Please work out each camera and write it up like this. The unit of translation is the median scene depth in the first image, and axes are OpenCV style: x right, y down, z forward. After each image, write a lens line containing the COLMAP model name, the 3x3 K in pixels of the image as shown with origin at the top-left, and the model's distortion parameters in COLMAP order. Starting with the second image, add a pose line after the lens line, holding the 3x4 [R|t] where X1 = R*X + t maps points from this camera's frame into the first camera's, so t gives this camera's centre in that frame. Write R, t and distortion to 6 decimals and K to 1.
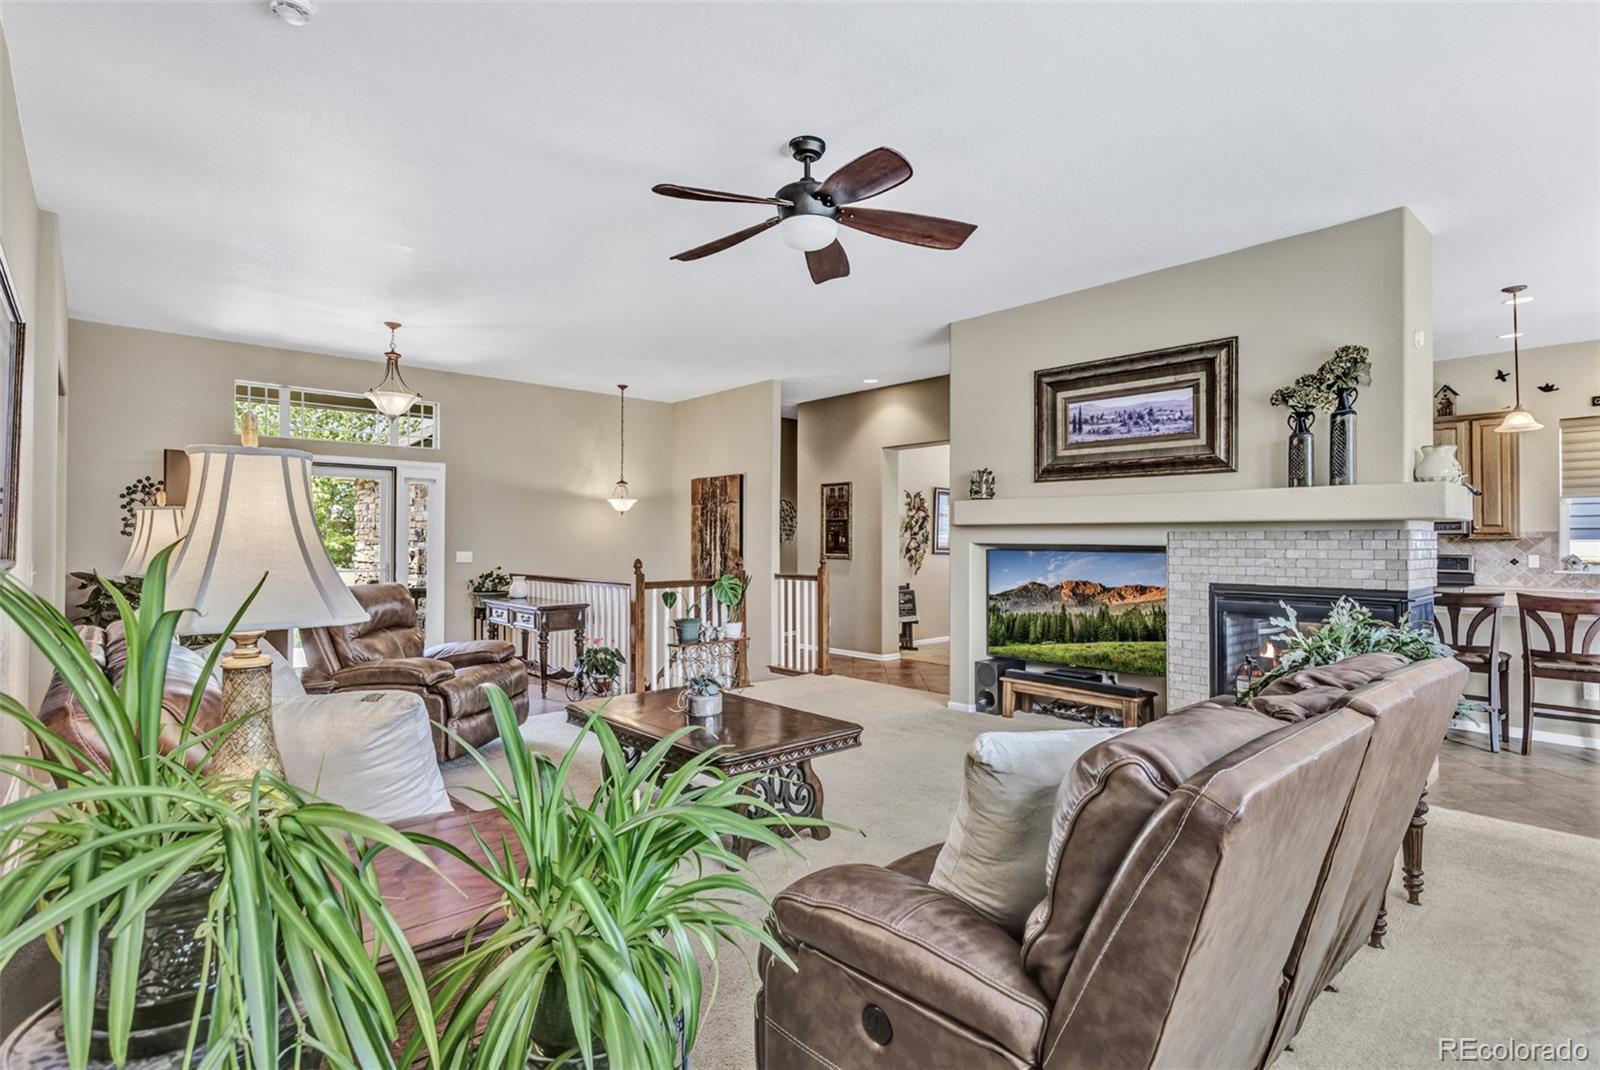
lens RADIAL K [[790.1, 0, 797.4], [0, 790.1, 534.5], [0, 0, 1]] dist [0.006417, 0.000661]
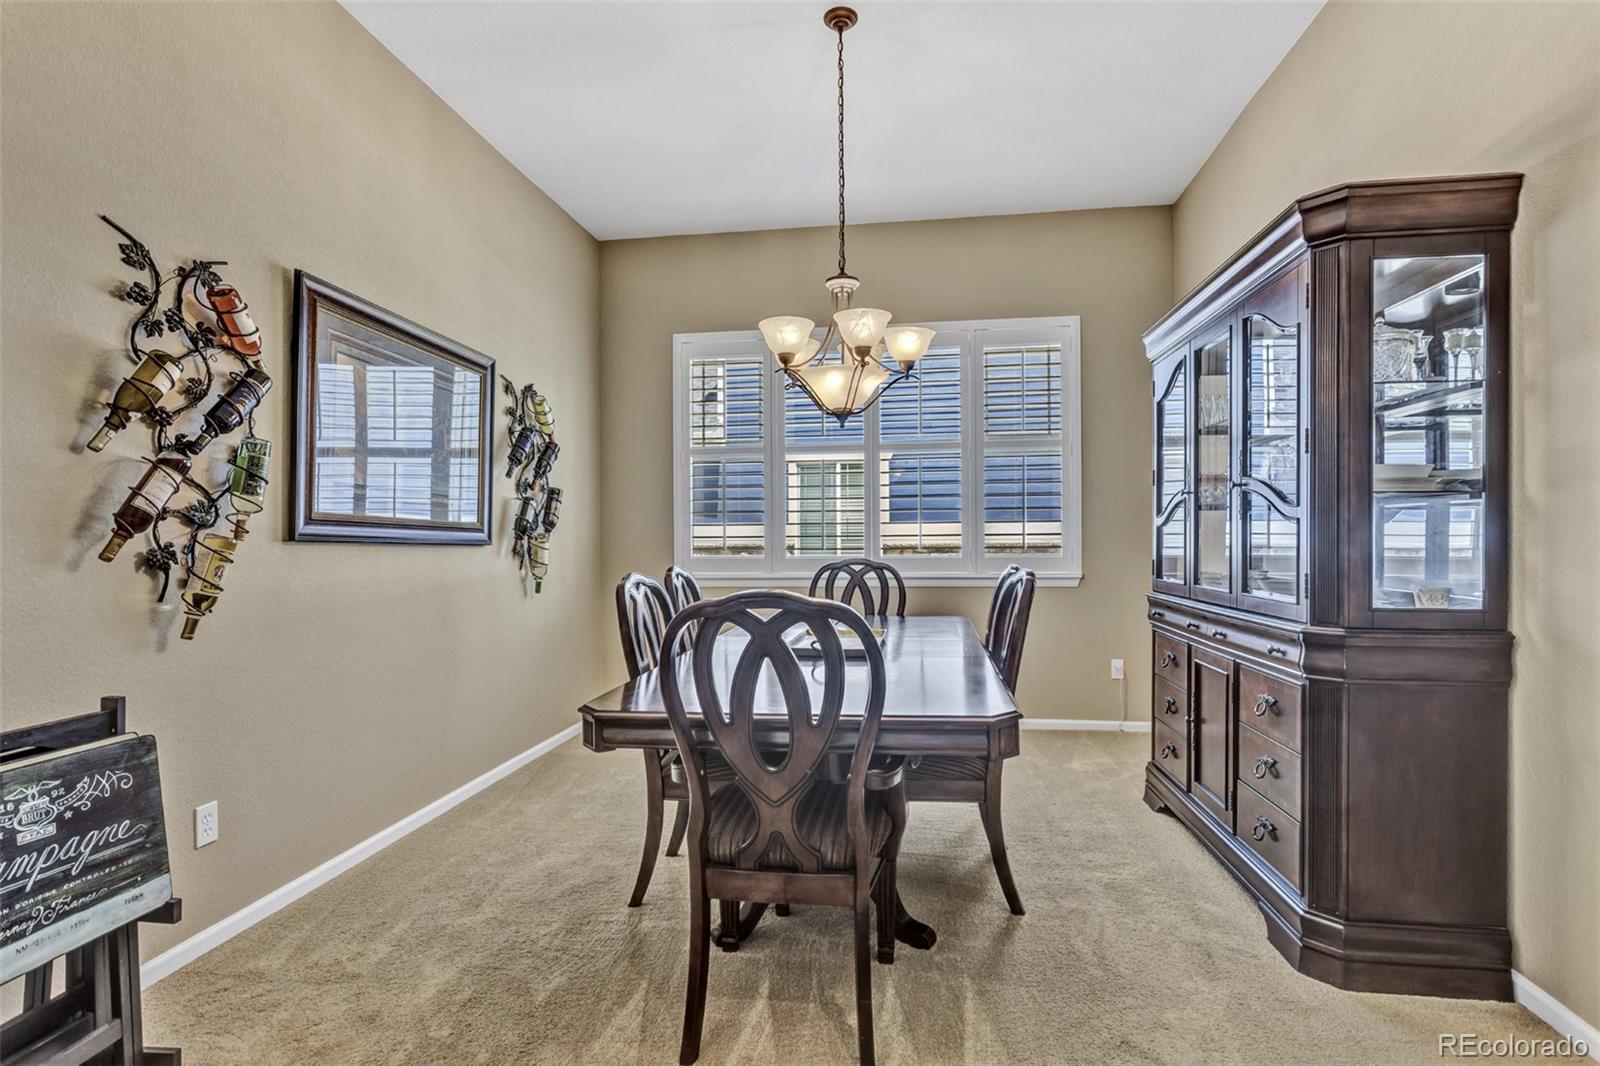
lens RADIAL K [[794.8, 0, 806.0], [0, 794.8, 542.9], [0, 0, 1]] dist [-0.005667, 0.000647]
pose [[0.764781, -0.015218, 0.644110, 0.139631], [0.005064, 0.999832, 0.017609, 0.022265], [-0.644270, -0.010205, 0.764730, 0.730125]]
